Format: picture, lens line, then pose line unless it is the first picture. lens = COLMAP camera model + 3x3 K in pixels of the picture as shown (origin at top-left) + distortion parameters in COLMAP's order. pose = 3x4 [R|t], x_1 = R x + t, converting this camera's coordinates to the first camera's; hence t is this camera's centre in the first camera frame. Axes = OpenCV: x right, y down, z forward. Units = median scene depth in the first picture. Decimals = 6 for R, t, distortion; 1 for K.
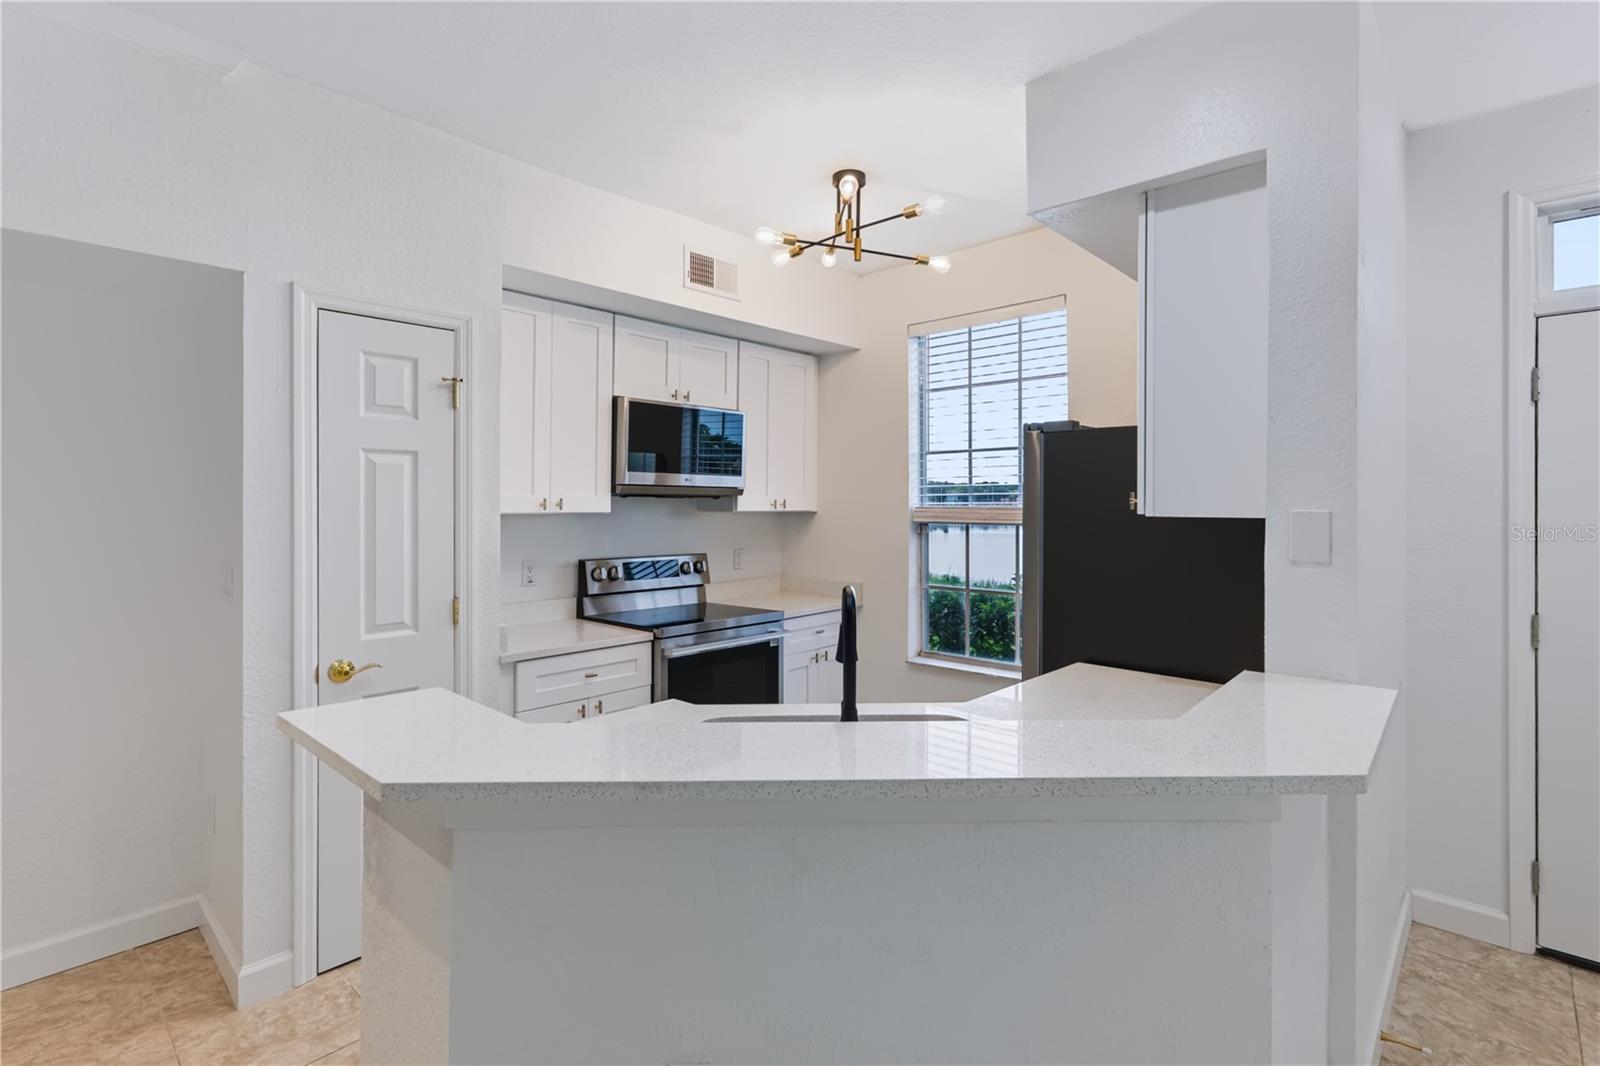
lens RADIAL K [[758.2, 0, 816.8], [0, 758.2, 472.0], [0, 0, 1]] dist [0.002855, -0.000129]
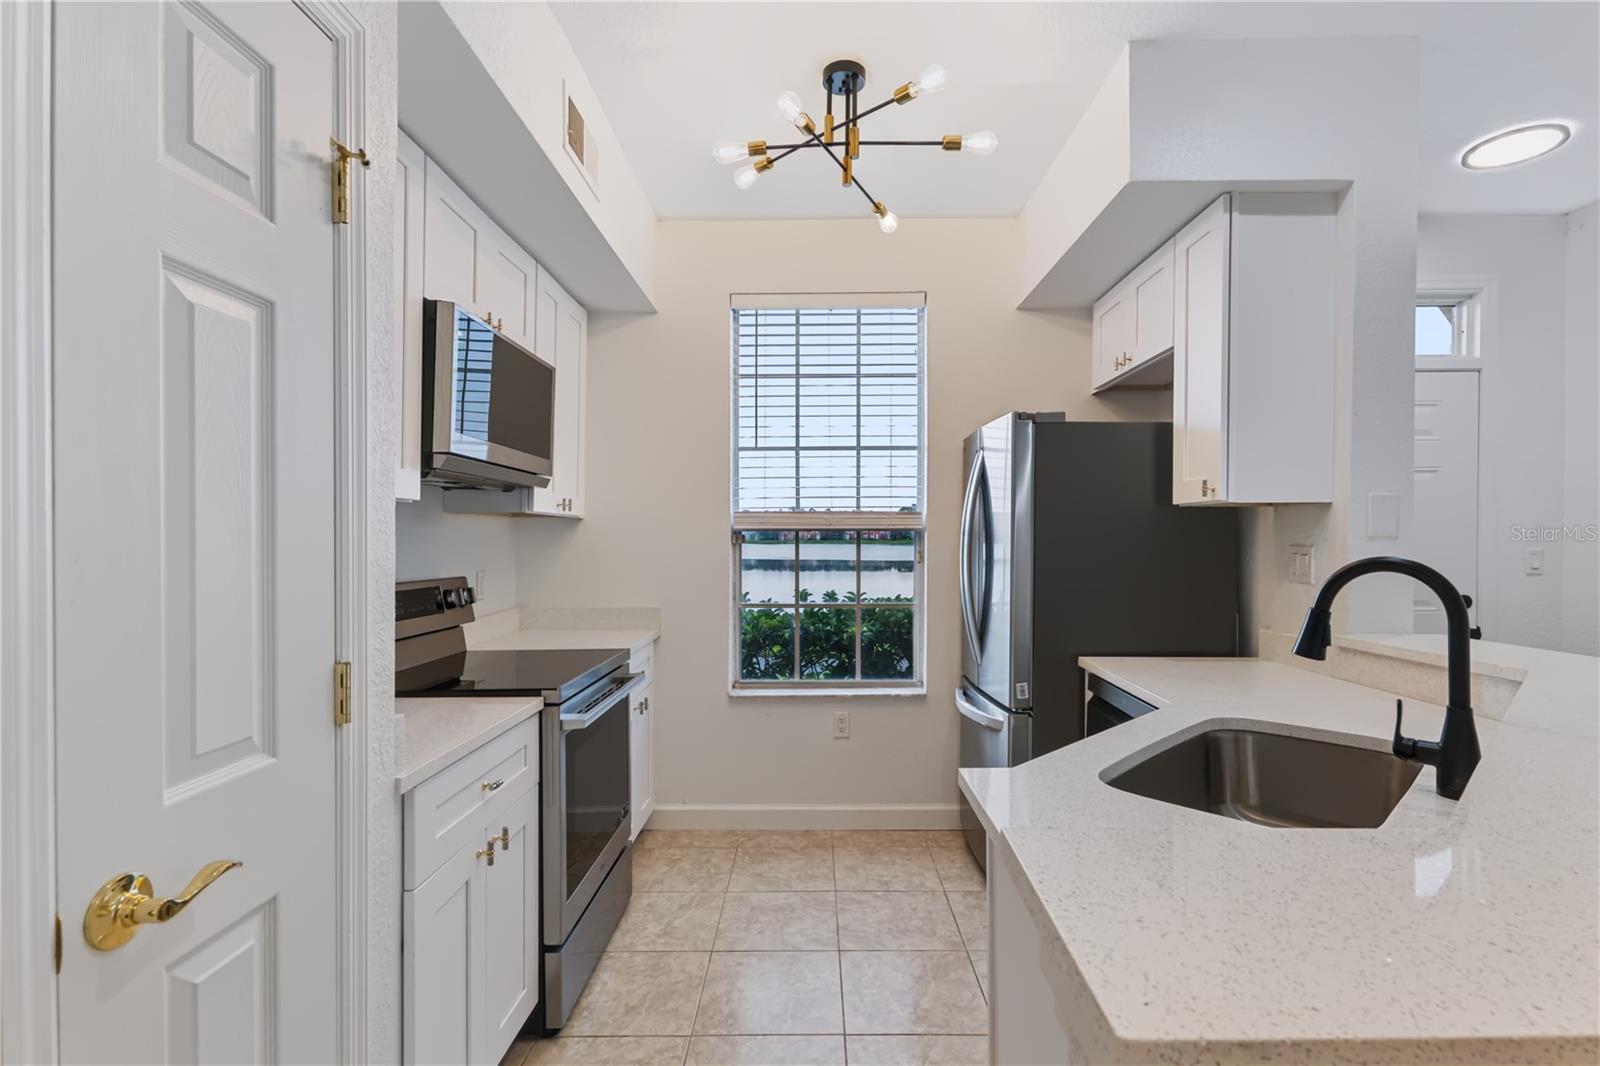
lens RADIAL K [[750.4, 0, 834.1], [0, 750.4, 524.7], [0, 0, 1]] dist [-0.002604, -0.000769]
pose [[0.740786, 0.009063, 0.671680, -0.457621], [-0.026069, 0.999544, 0.015265, 0.059850], [-0.671235, -0.028818, 0.740684, 0.409992]]
